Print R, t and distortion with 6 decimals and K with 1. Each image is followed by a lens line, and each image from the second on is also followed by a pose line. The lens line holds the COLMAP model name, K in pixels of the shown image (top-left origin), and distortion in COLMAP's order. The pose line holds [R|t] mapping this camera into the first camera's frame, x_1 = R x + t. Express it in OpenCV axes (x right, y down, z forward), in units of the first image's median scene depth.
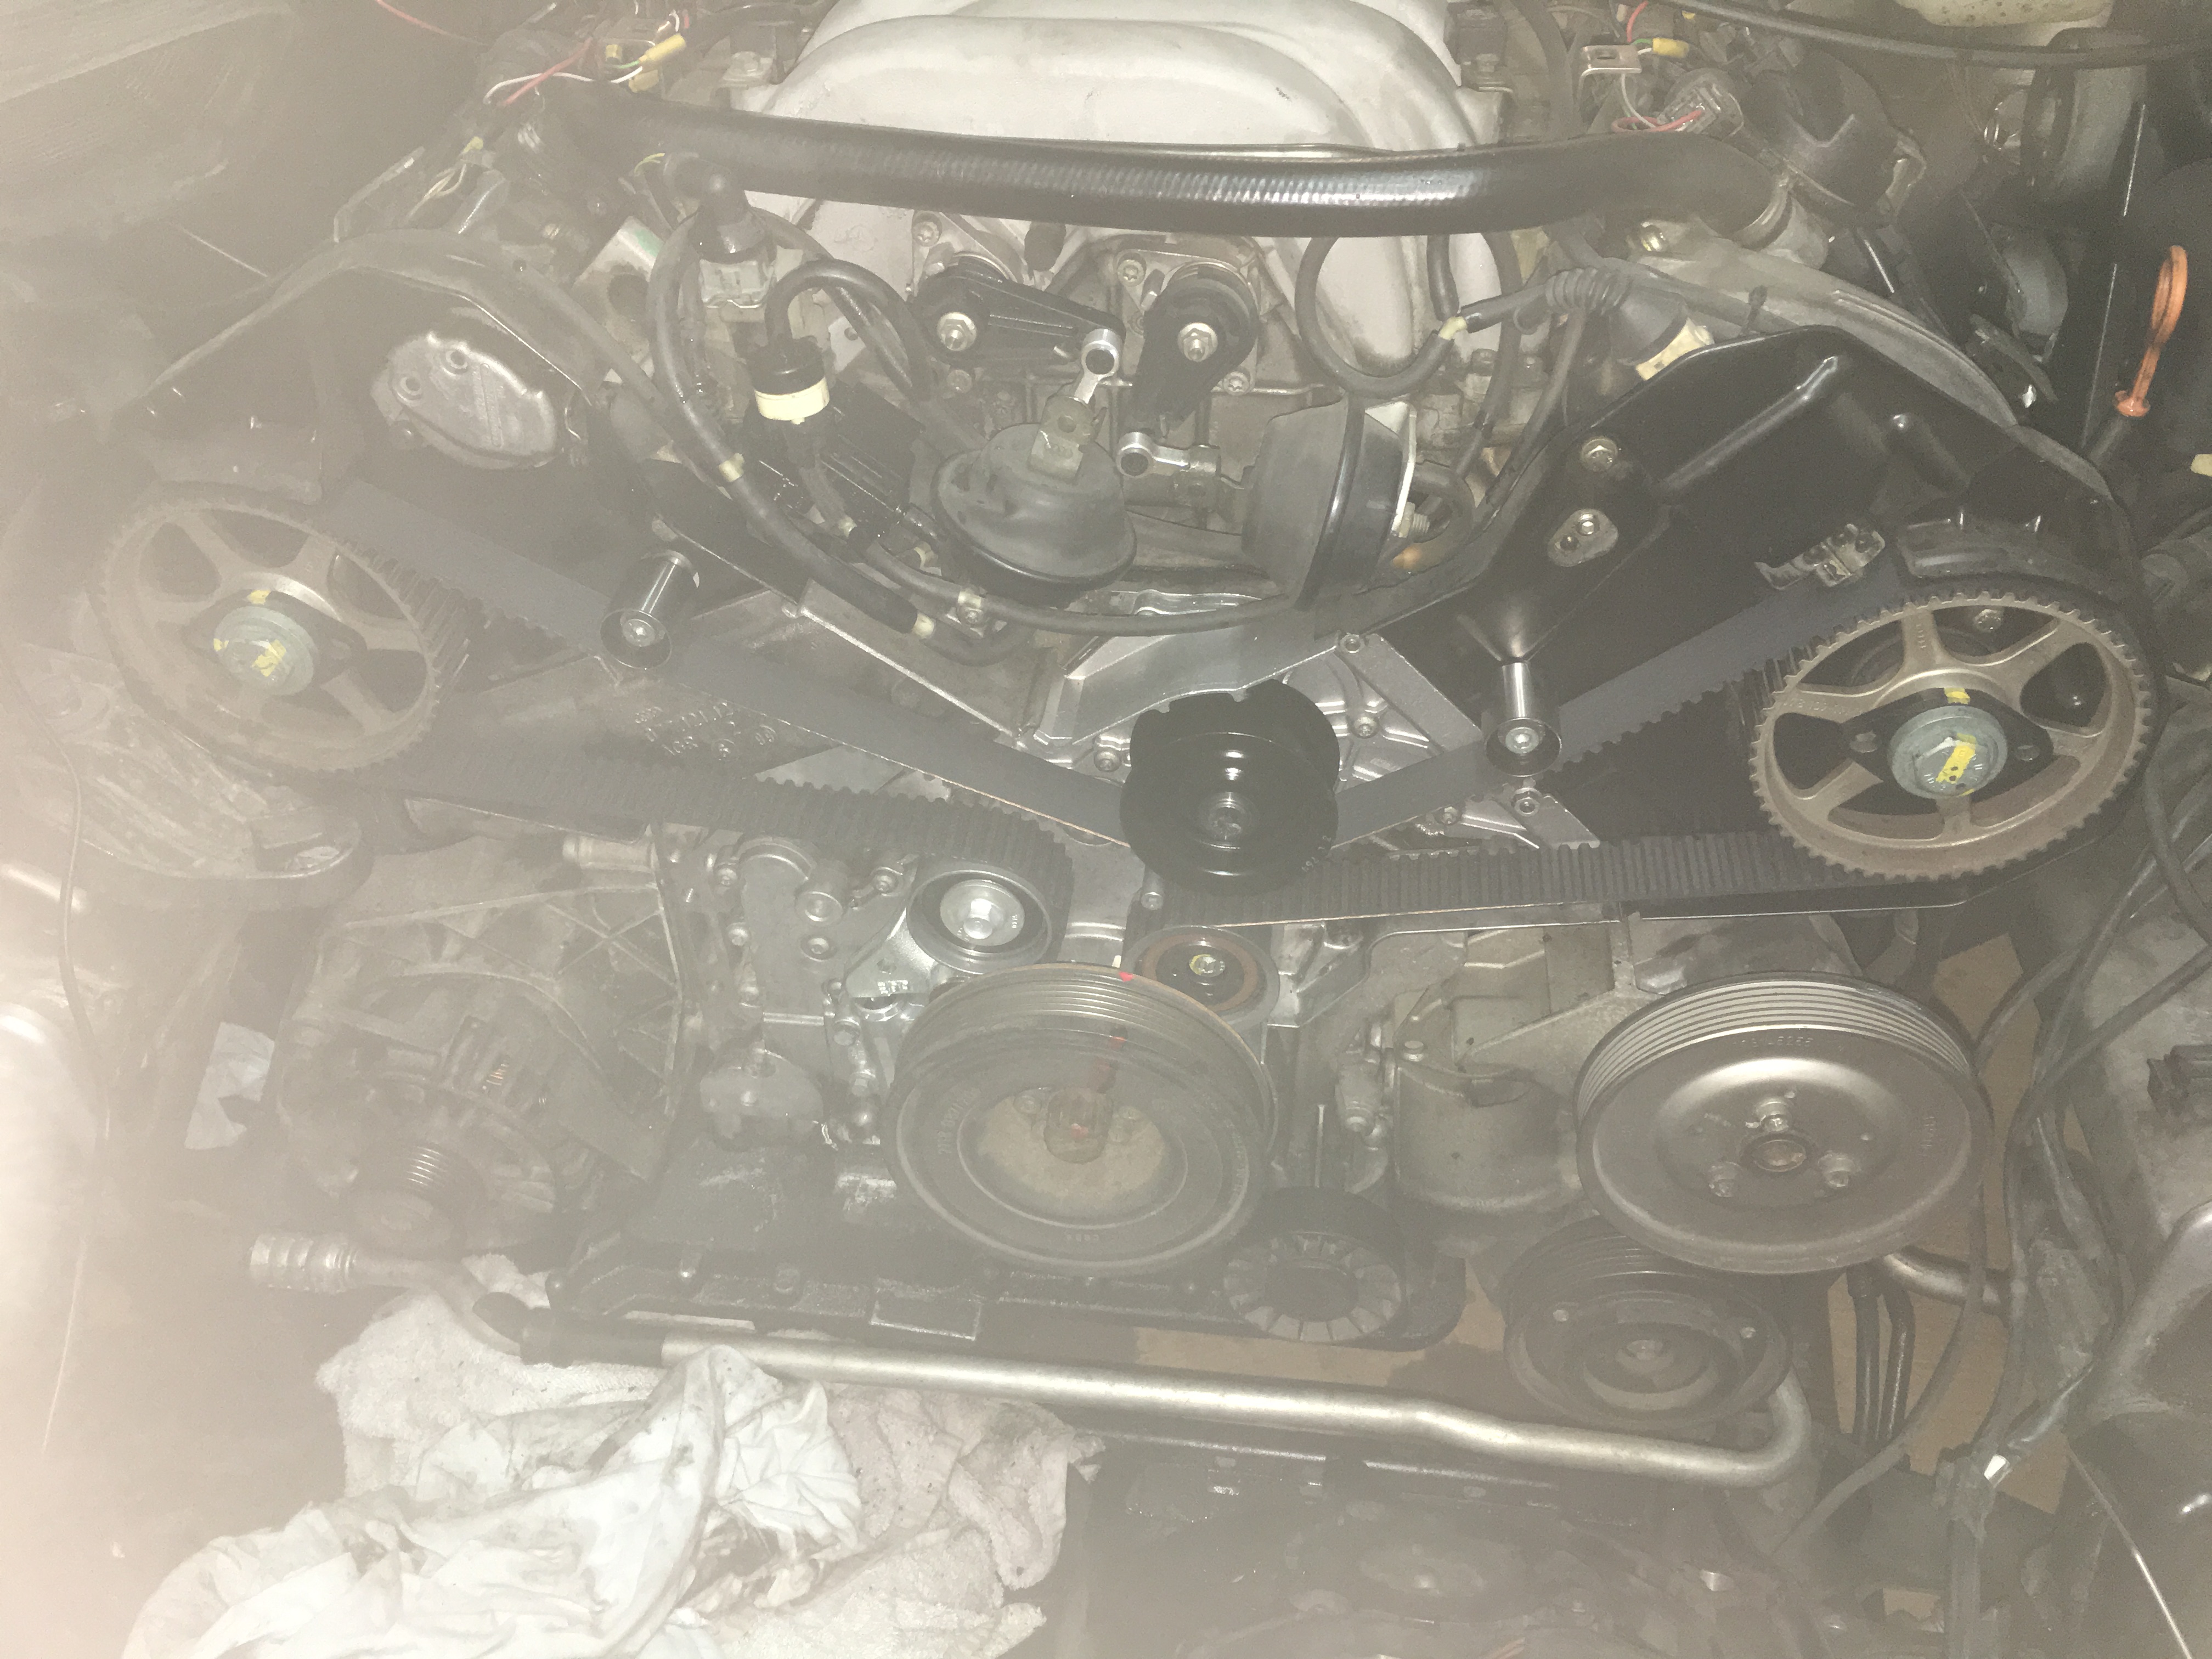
lens RADIAL K [[1836.8, 0, 1106.0], [0, 1836.8, 829.5], [0, 0, 1]] dist [0.003143, 0.487465]
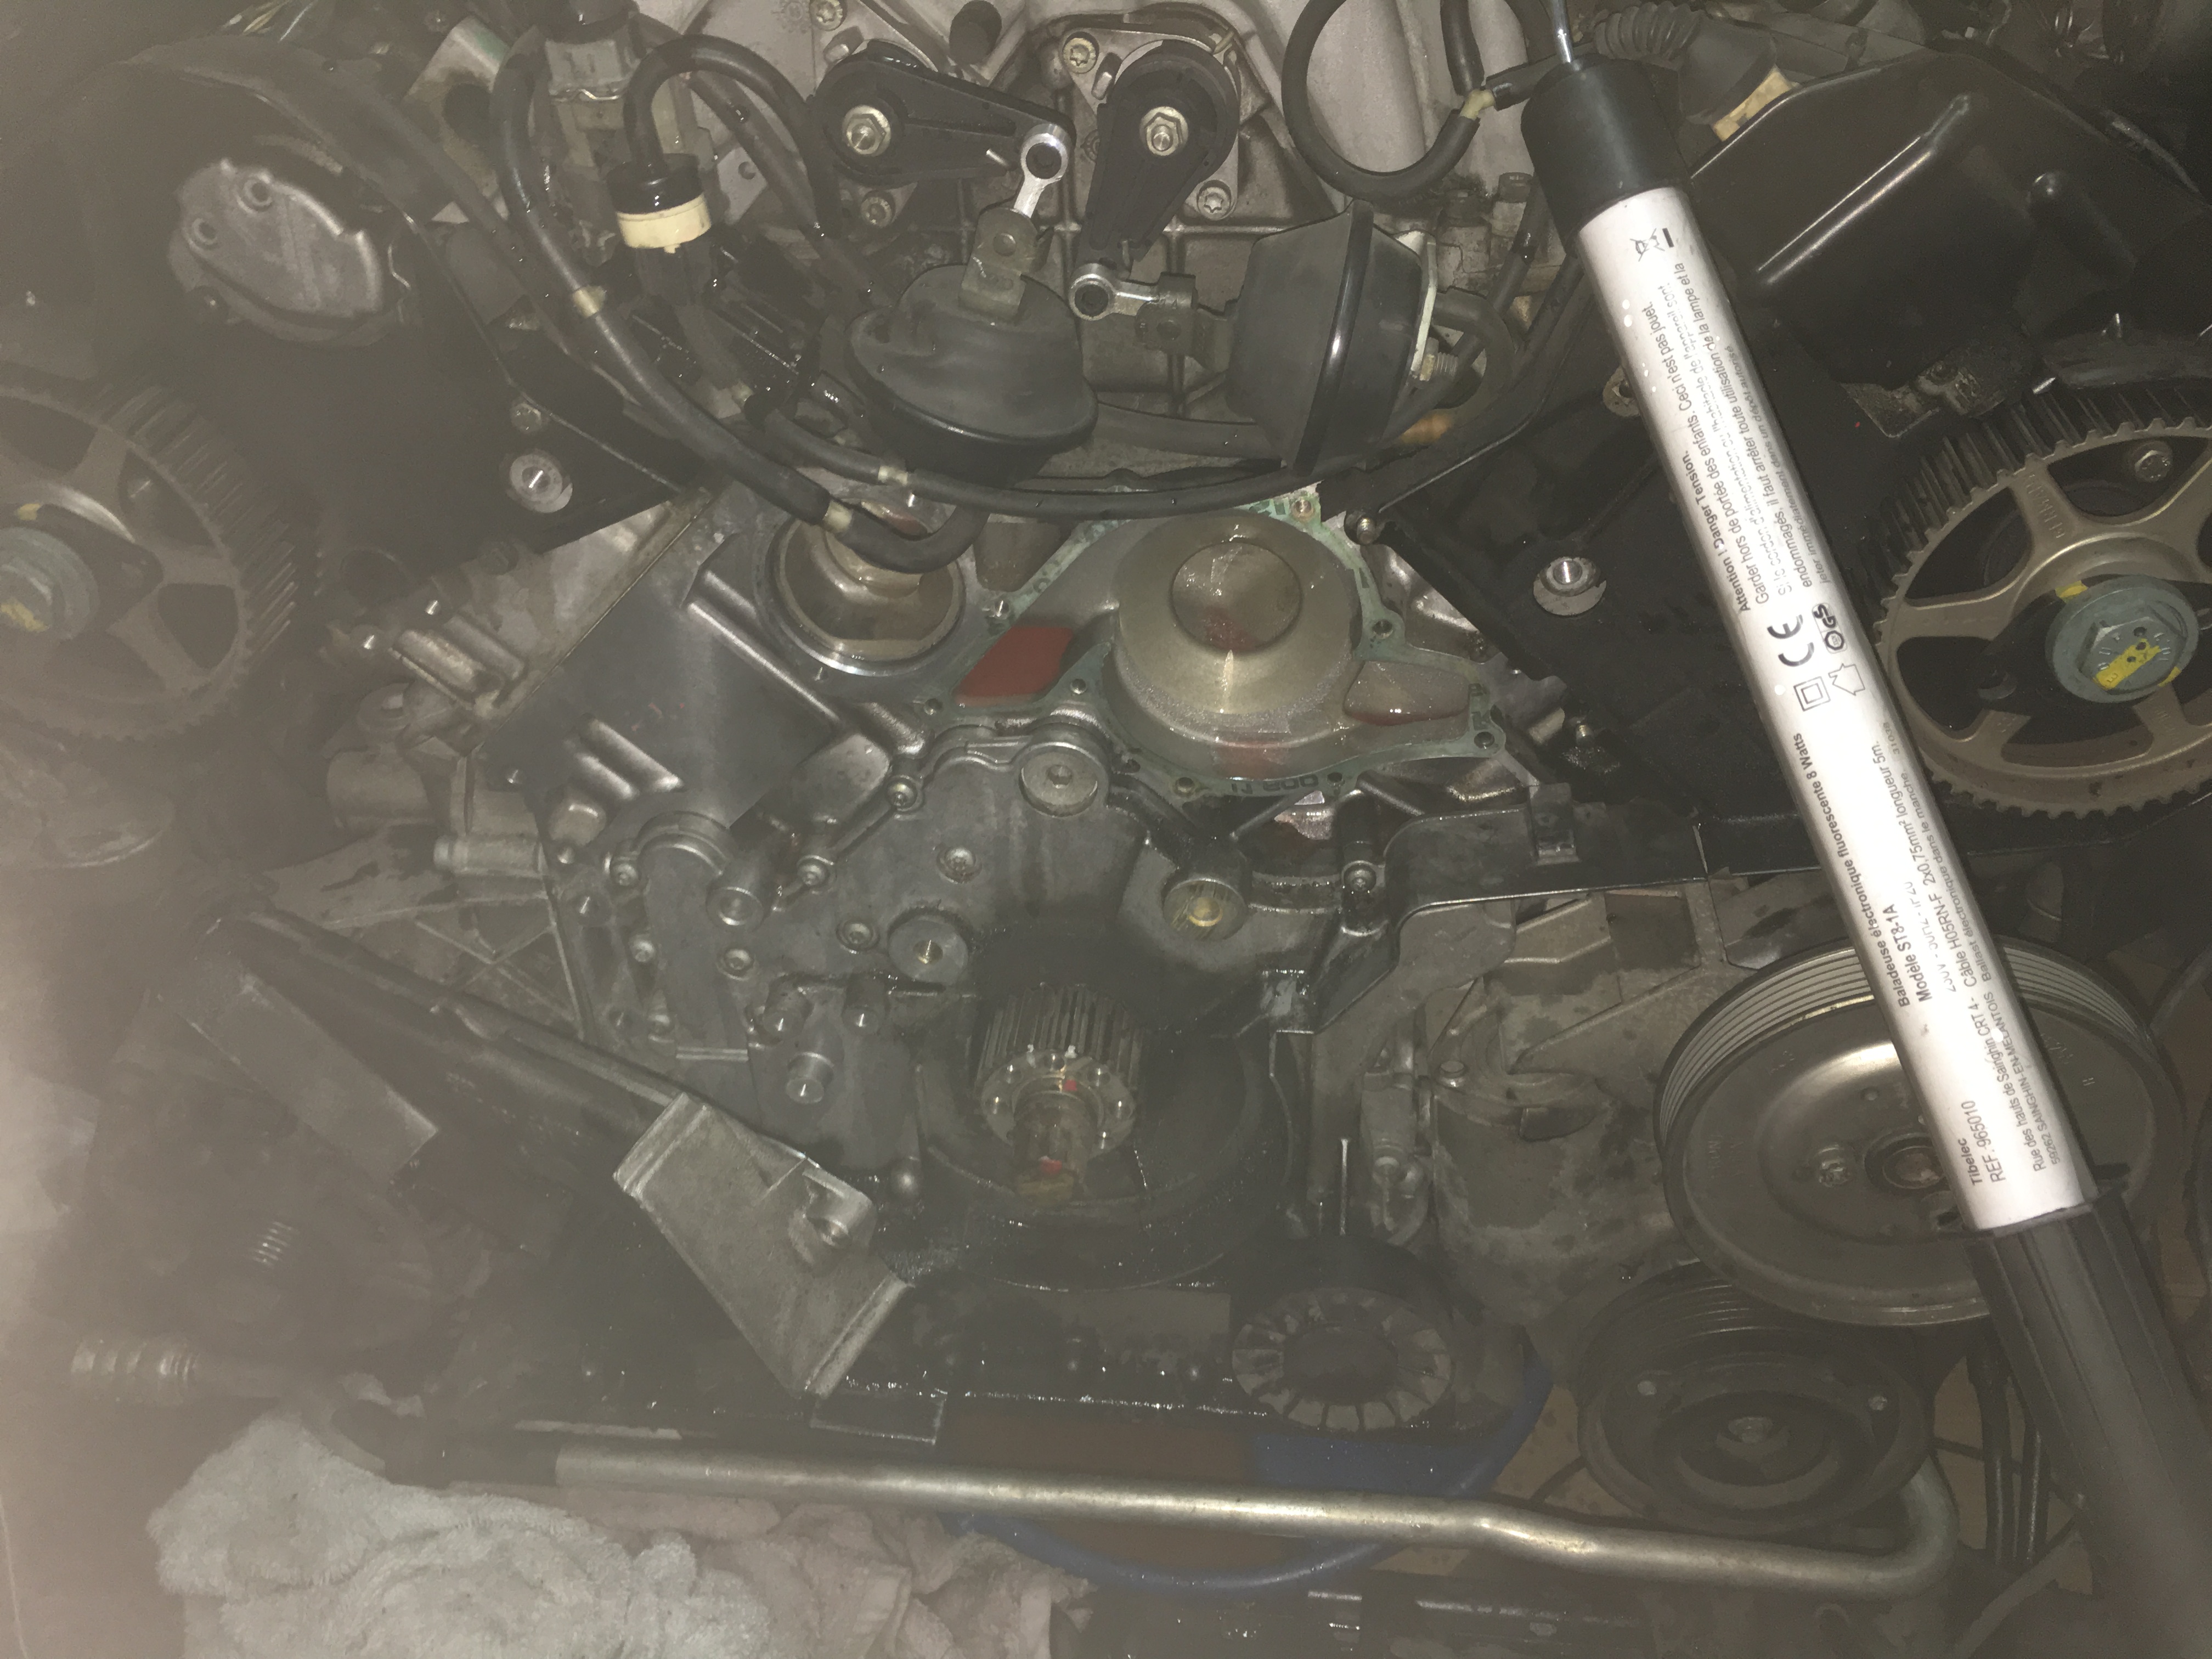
lens RADIAL K [[1863.5, 0, 1106.0], [0, 1863.5, 829.5], [0, 0, 1]] dist [0.040296, 0.155575]
pose [[0.999781, -0.020769, -0.002689, 0.018455], [0.020471, 0.996280, -0.083702, 0.099086], [0.004417, 0.083629, 0.996487, 0.184920]]
